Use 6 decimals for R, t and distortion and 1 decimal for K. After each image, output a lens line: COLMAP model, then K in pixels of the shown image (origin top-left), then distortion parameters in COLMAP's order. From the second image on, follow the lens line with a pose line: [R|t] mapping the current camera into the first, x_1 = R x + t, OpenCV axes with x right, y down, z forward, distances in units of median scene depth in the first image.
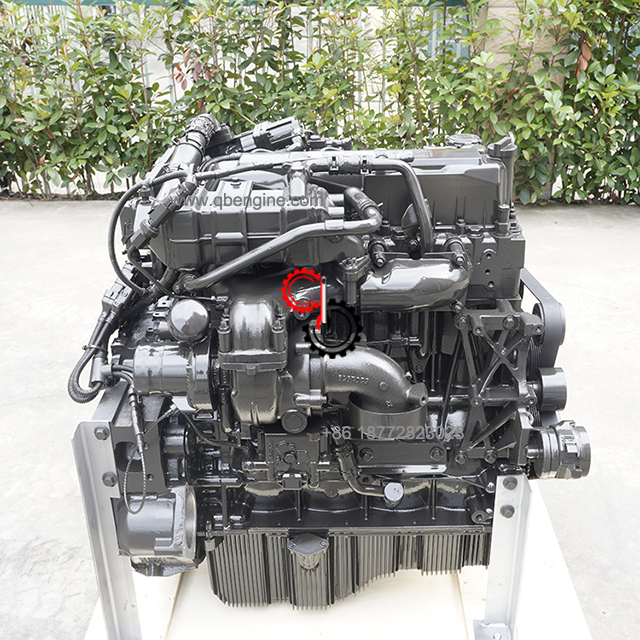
lens RADIAL K [[772.0, 0, 320.9], [0, 772.0, 320.0], [0, 0, 1]] dist [0.015091, 0.000000]
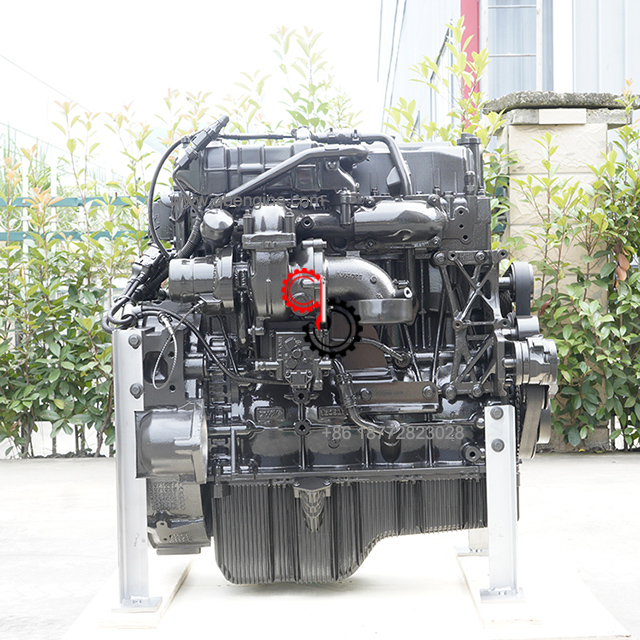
lens RADIAL K [[1121.5, 0, 319.7], [0, 1121.5, 320.1], [0, 0, 1]] dist [0.056775, 0.000000]
pose [[0.999963, -0.008513, 0.001119, -0.006258], [0.008292, 0.923650, -0.383149, 0.681441], [0.002228, 0.383144, 0.923686, -0.508438]]
